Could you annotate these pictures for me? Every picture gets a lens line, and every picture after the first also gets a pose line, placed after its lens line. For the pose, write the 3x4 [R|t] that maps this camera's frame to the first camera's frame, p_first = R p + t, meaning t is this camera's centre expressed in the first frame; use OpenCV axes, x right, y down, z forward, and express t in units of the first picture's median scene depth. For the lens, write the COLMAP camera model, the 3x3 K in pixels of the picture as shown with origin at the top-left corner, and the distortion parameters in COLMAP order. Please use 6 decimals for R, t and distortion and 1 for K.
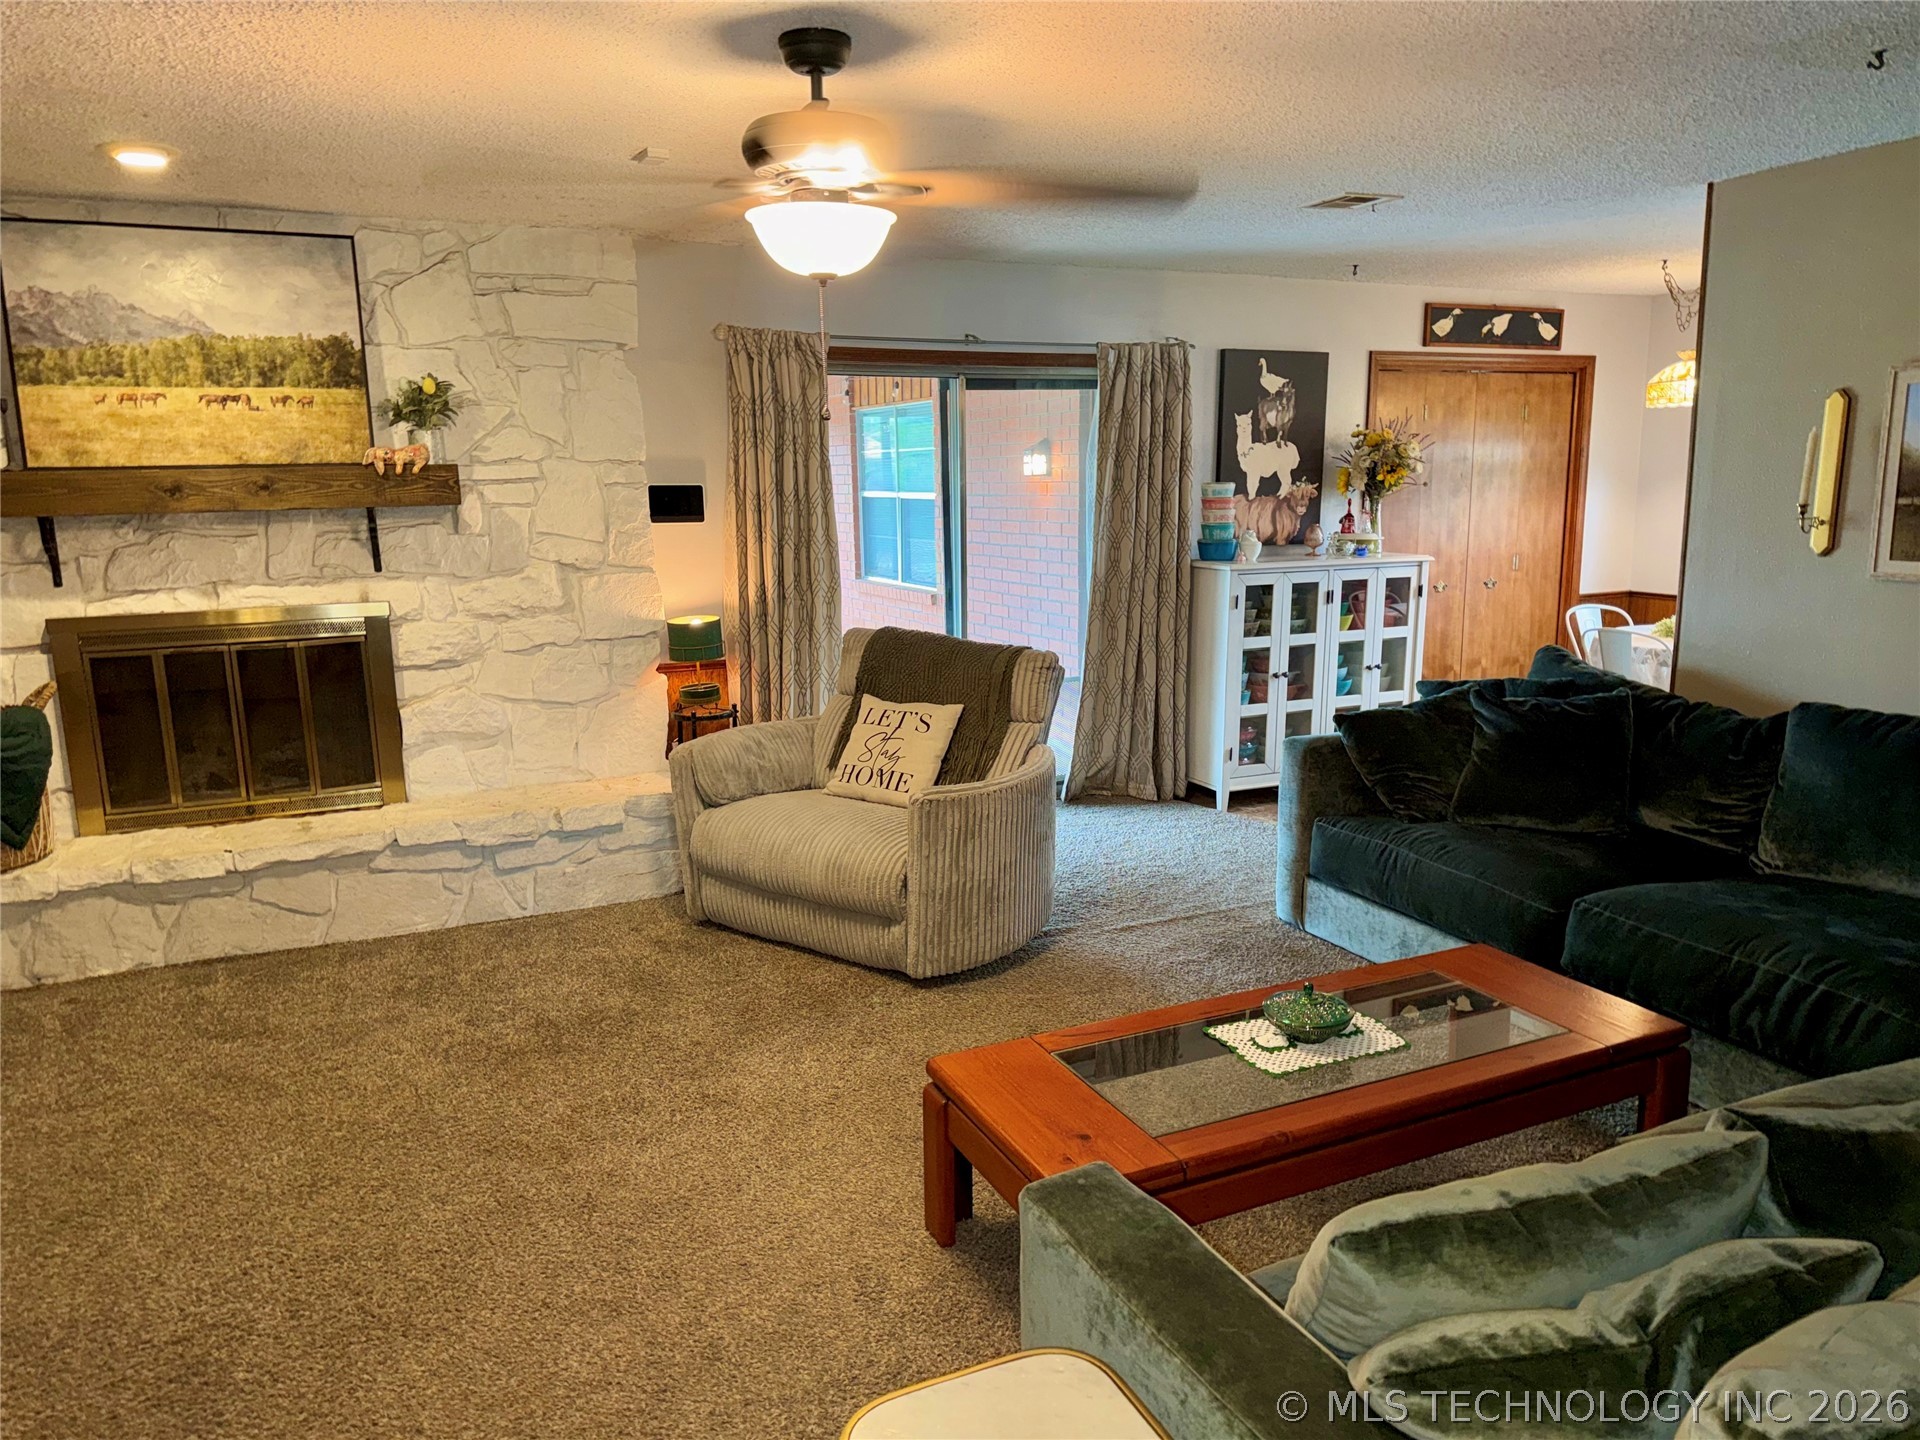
lens RADIAL K [[1341.5, 0, 963.2], [0, 1341.5, 729.5], [0, 0, 1]] dist [0.073496, -0.085808]
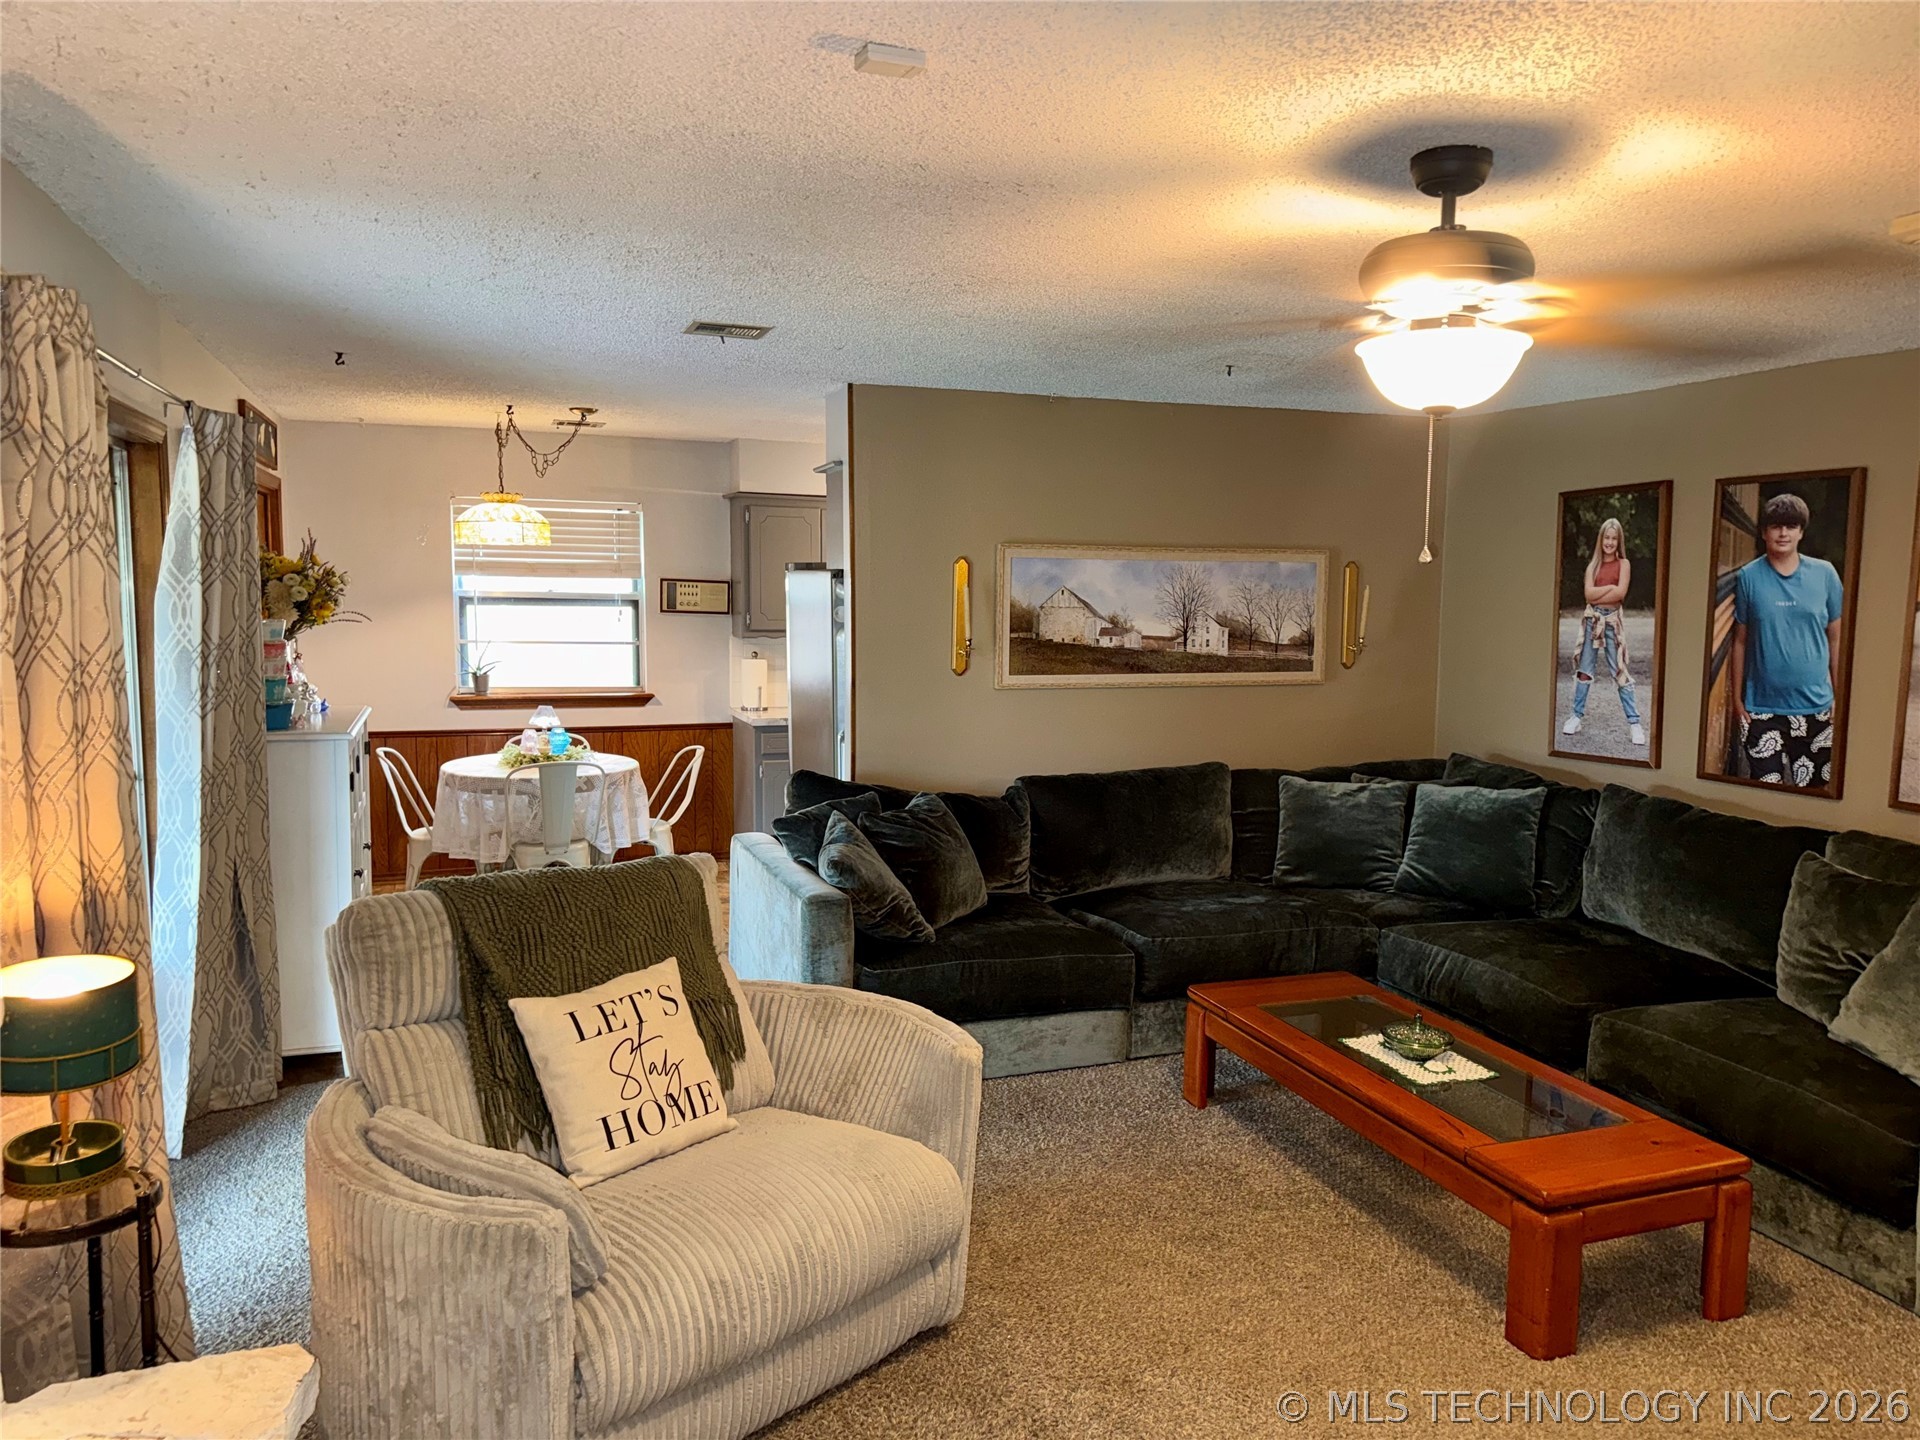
lens RADIAL K [[1341.5, 0, 975.9], [0, 1341.5, 718.8], [0, 0, 1]] dist [0.073496, -0.085808]
pose [[0.092841, -0.078944, 0.992546, -0.643767], [0.176571, 0.982357, 0.061618, -0.148812], [-0.979900, 0.169534, 0.105143, 0.763549]]
